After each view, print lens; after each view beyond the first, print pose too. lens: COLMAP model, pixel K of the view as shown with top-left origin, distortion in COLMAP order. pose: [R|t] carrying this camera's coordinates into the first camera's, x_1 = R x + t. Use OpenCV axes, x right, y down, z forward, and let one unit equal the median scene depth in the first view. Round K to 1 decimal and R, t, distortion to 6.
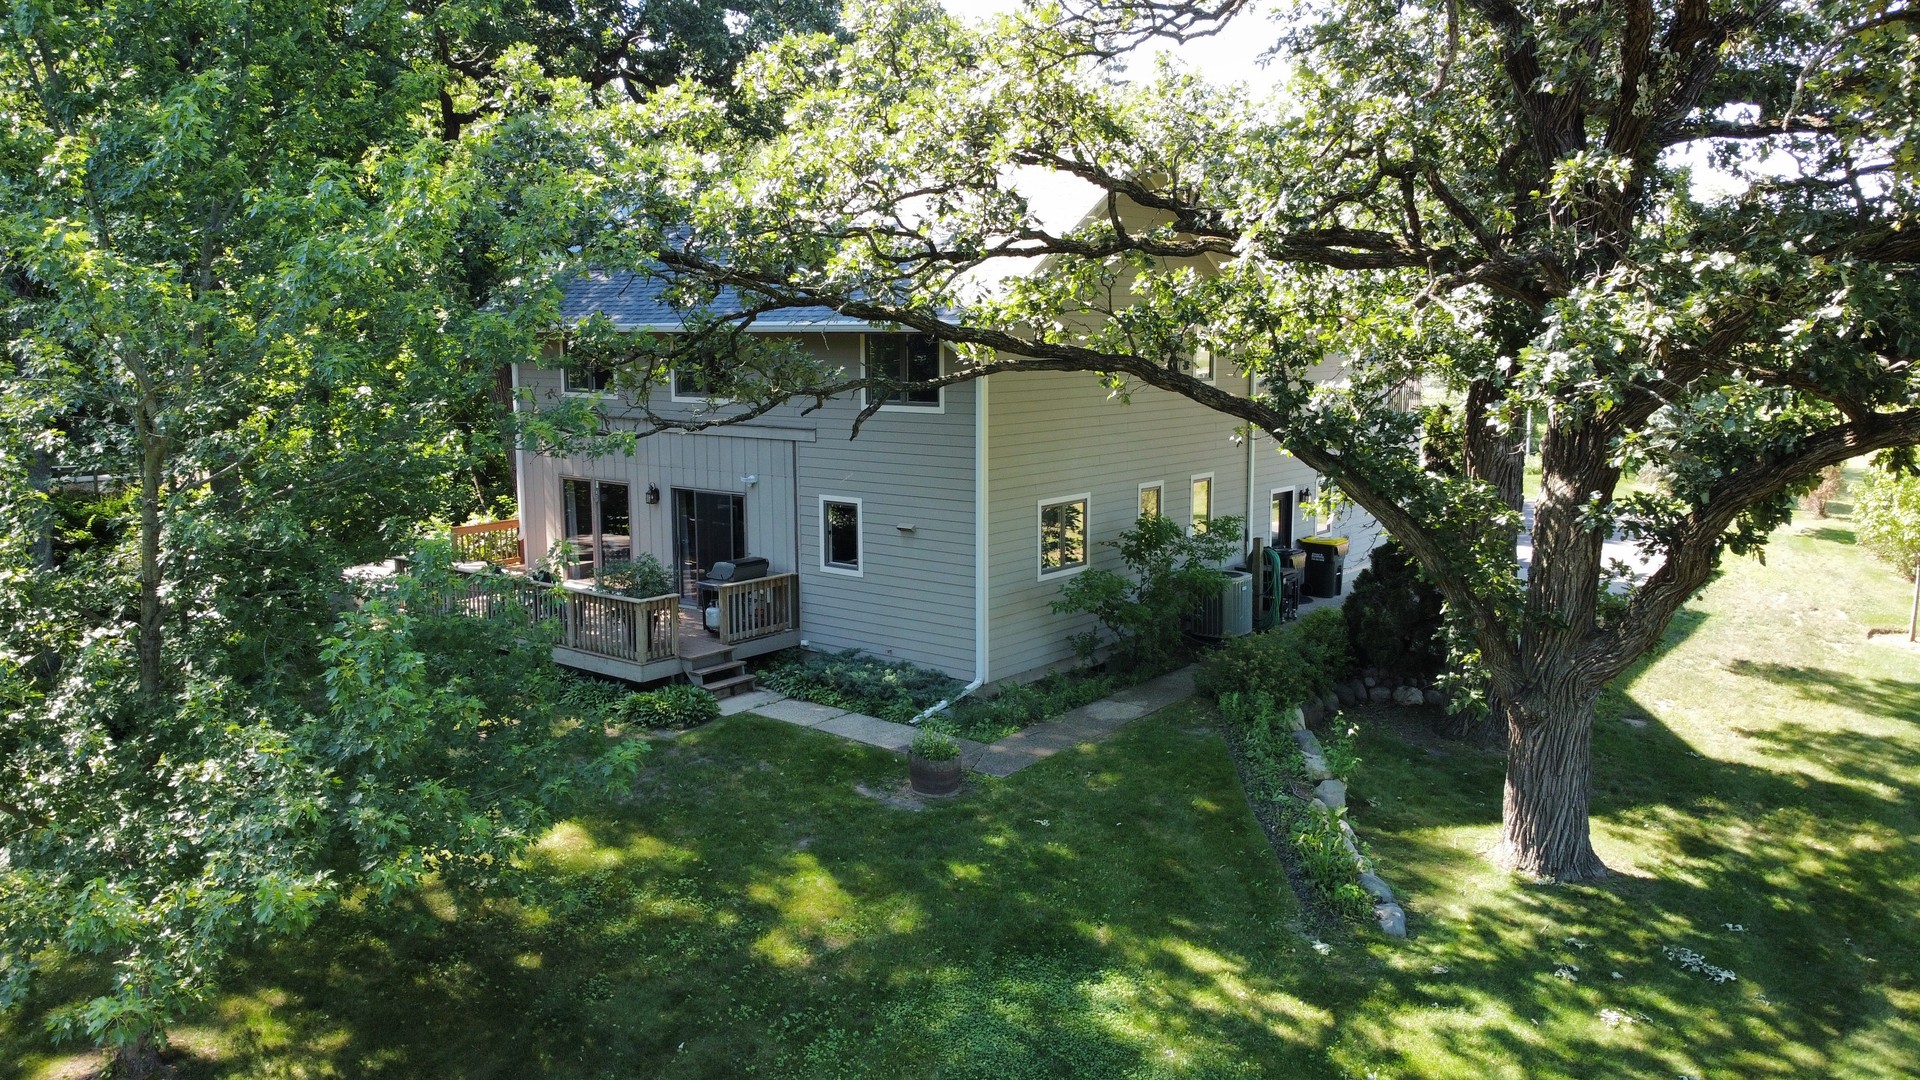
lens RADIAL K [[1402.6, 0, 960.0], [0, 1402.6, 540.0], [0, 0, 1]] dist [-0.031992, 0.000513]
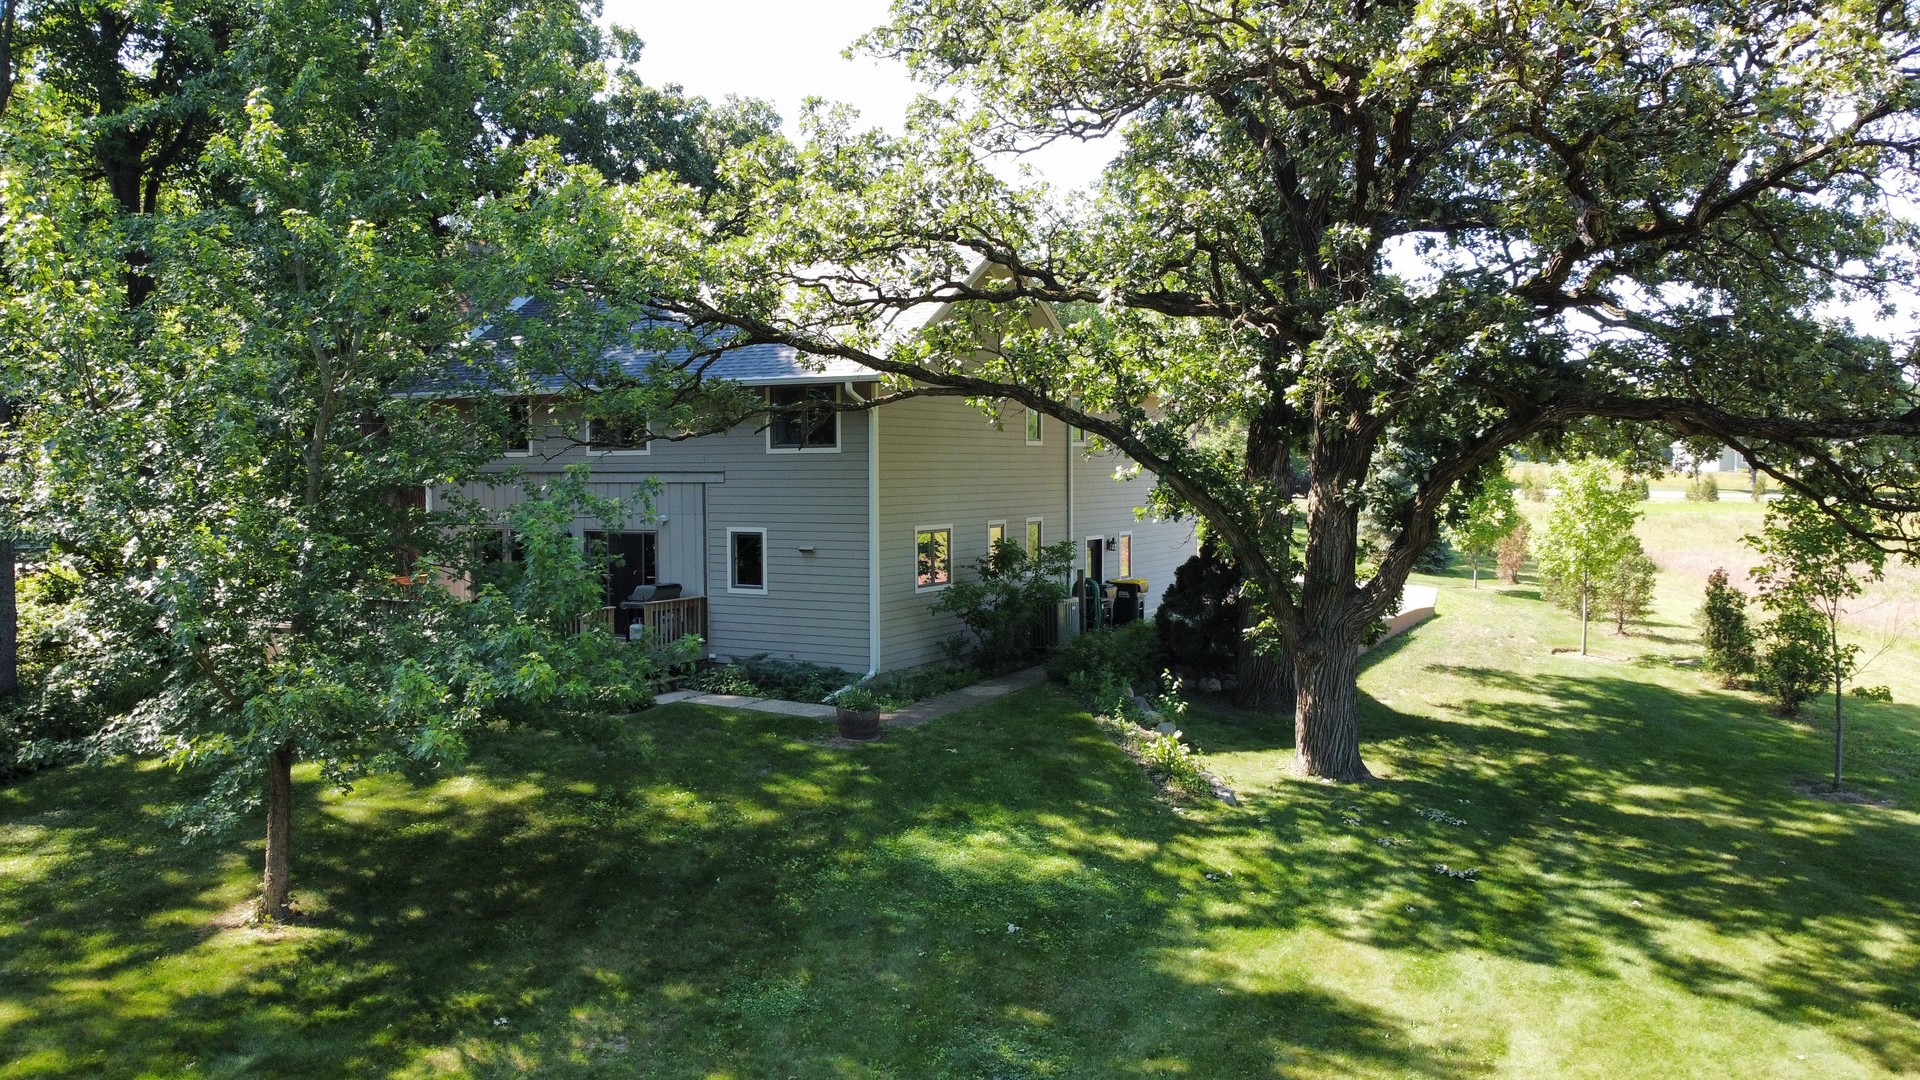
lens RADIAL K [[1402.6, 0, 960.0], [0, 1402.6, 540.0], [0, 0, 1]] dist [-0.031992, 0.000513]
pose [[0.984433, -0.008096, 0.175575, -0.127268], [0.026488, 0.994363, -0.102666, 0.116808], [-0.173754, 0.105719, 0.979098, -0.212516]]
